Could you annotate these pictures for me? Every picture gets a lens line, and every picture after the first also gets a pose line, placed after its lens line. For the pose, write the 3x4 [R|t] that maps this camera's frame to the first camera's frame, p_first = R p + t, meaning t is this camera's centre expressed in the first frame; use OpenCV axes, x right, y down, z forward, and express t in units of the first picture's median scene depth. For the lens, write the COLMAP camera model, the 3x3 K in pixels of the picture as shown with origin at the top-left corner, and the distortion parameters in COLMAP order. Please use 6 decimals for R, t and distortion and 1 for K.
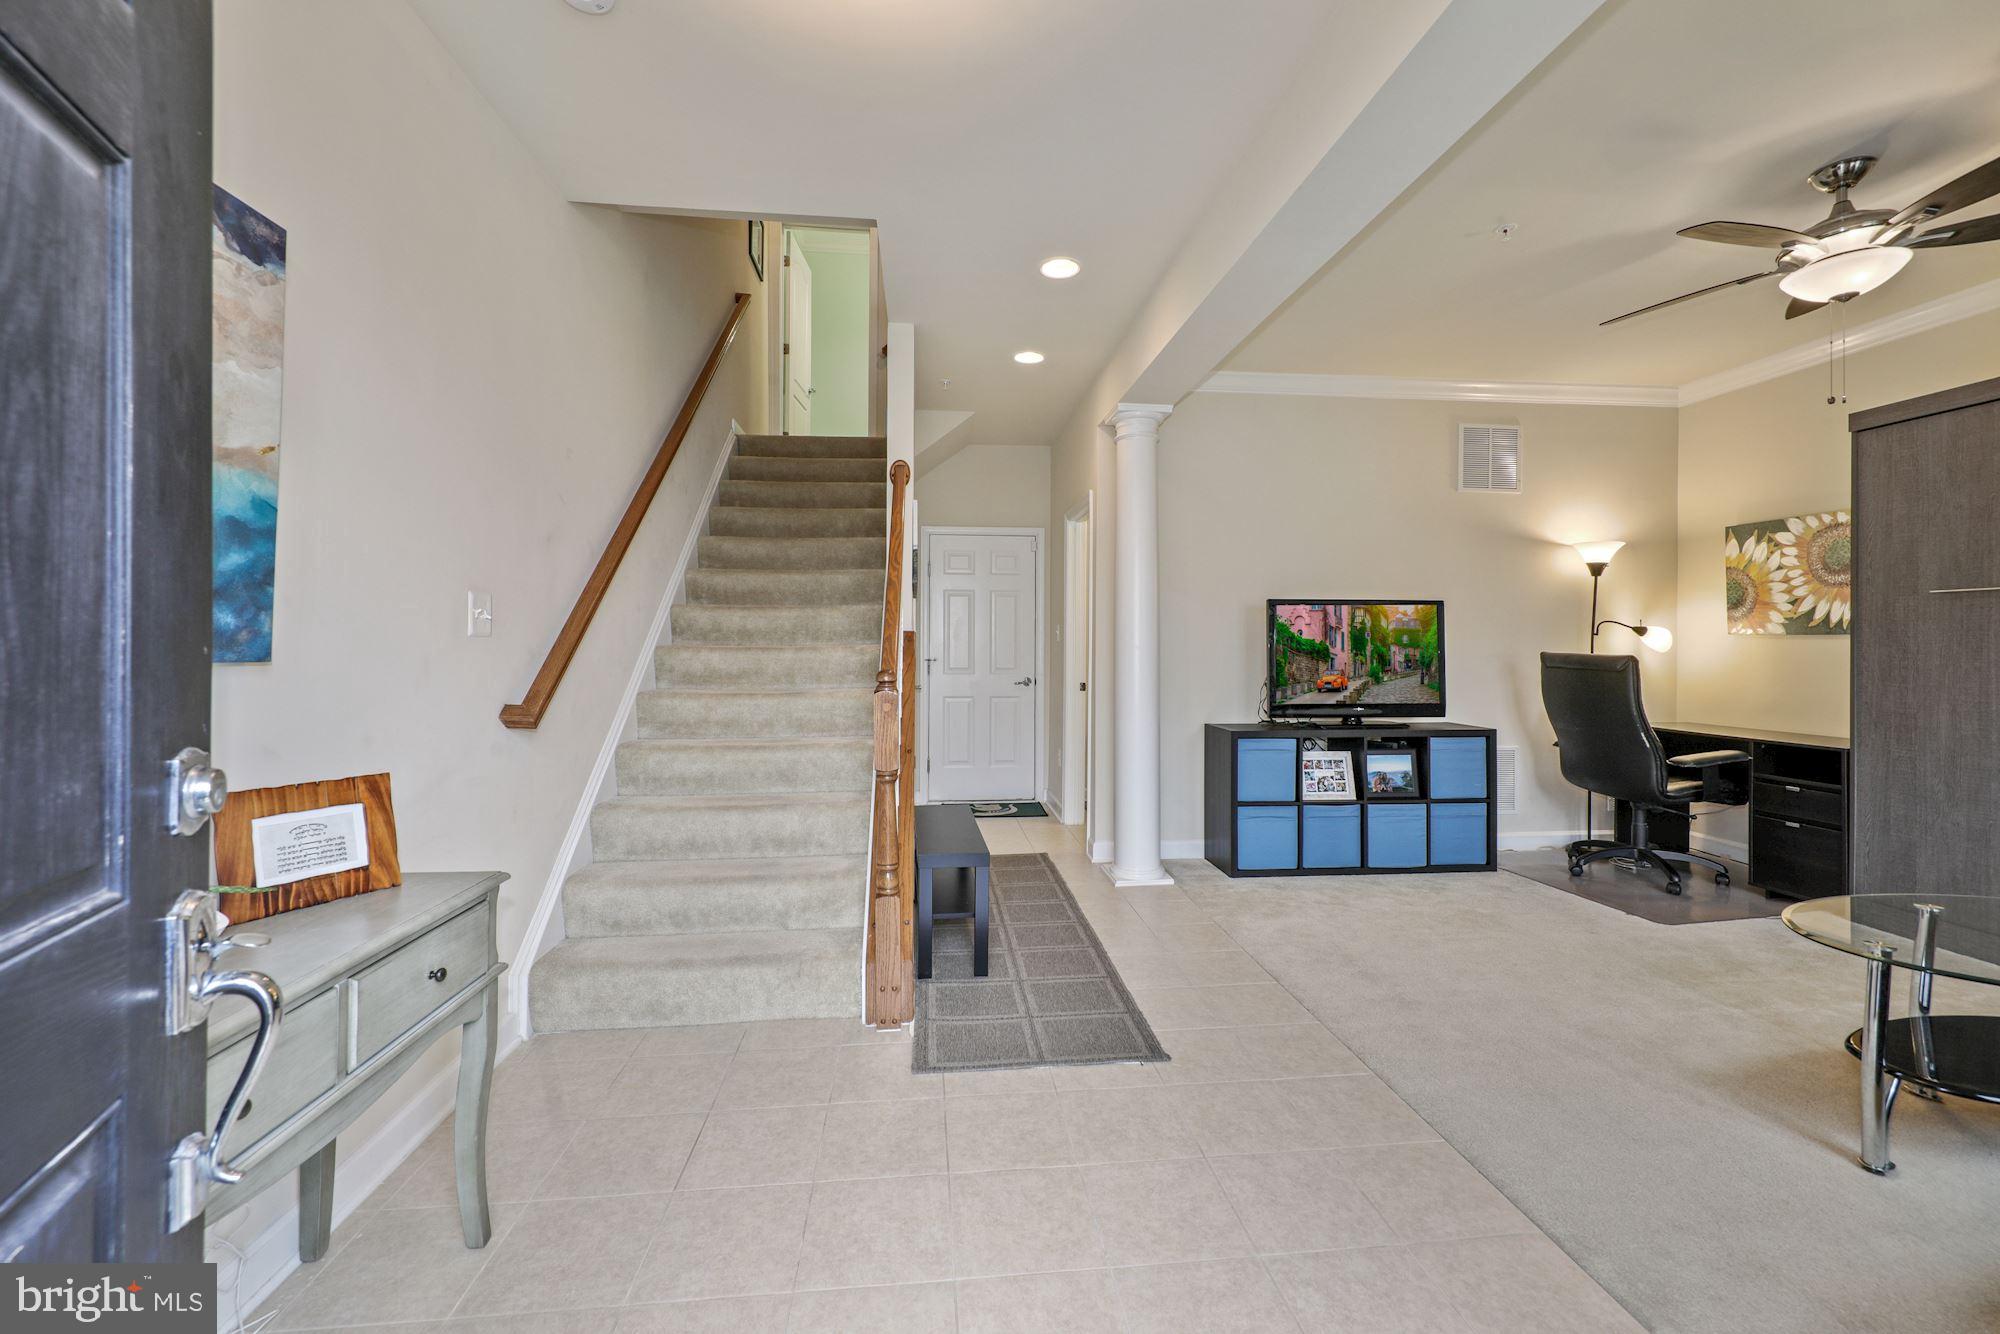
lens RADIAL K [[779.9, 0, 1007.7], [0, 779.9, 652.4], [0, 0, 1]] dist [-0.000809, -0.000841]
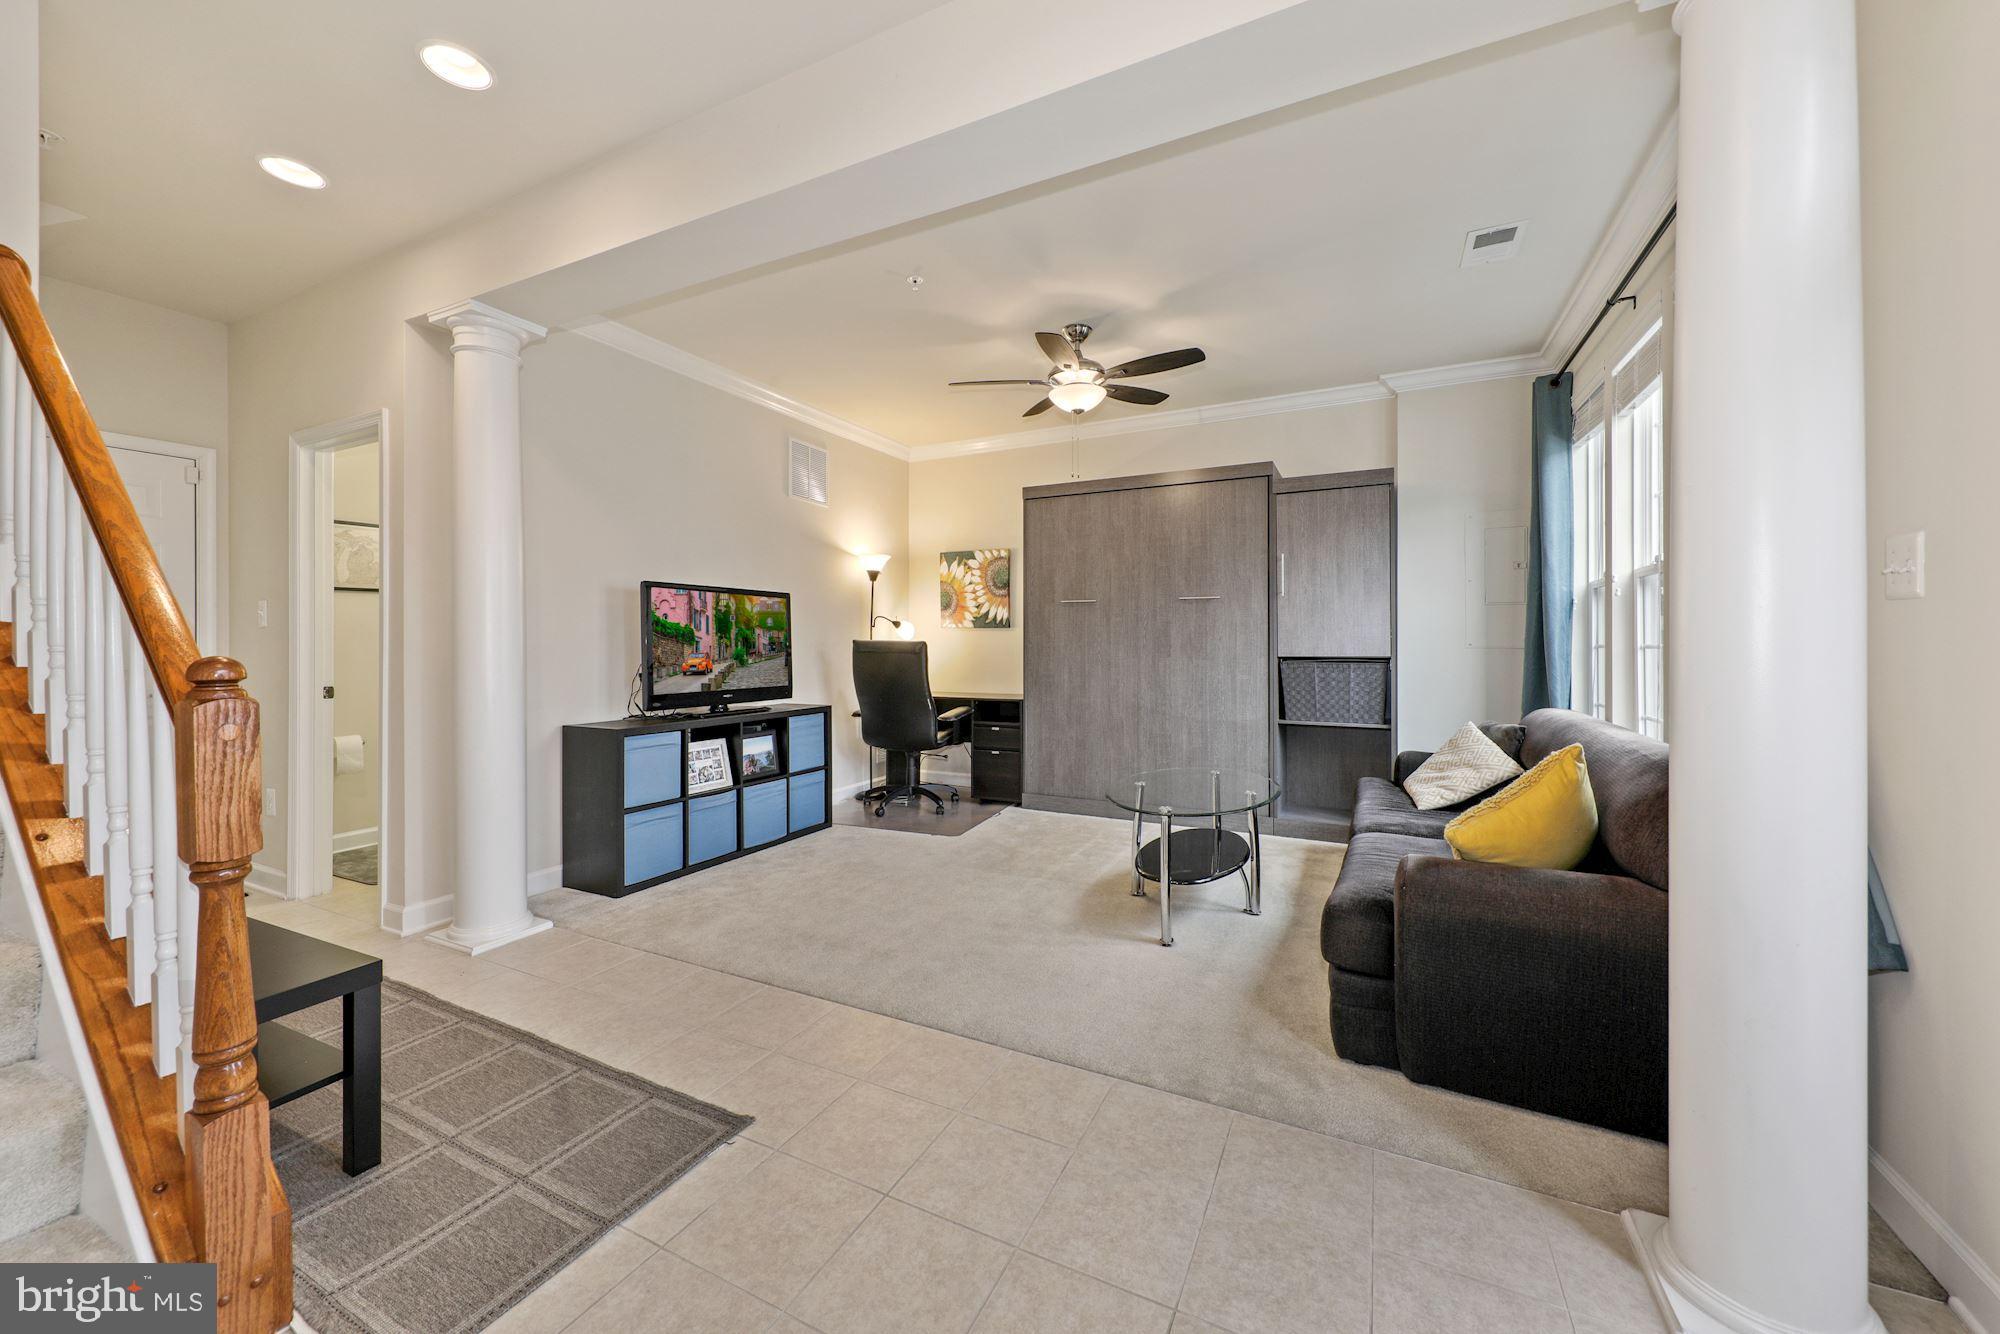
lens RADIAL K [[732.1, 0, 1006.2], [0, 732.1, 651.5], [0, 0, 1]] dist [-0.003396, -0.000807]
pose [[0.539712, -0.012216, 0.841761, -0.166349], [0.009739, 0.999918, 0.008267, 0.012270], [-0.841794, 0.003737, 0.539787, 0.200489]]
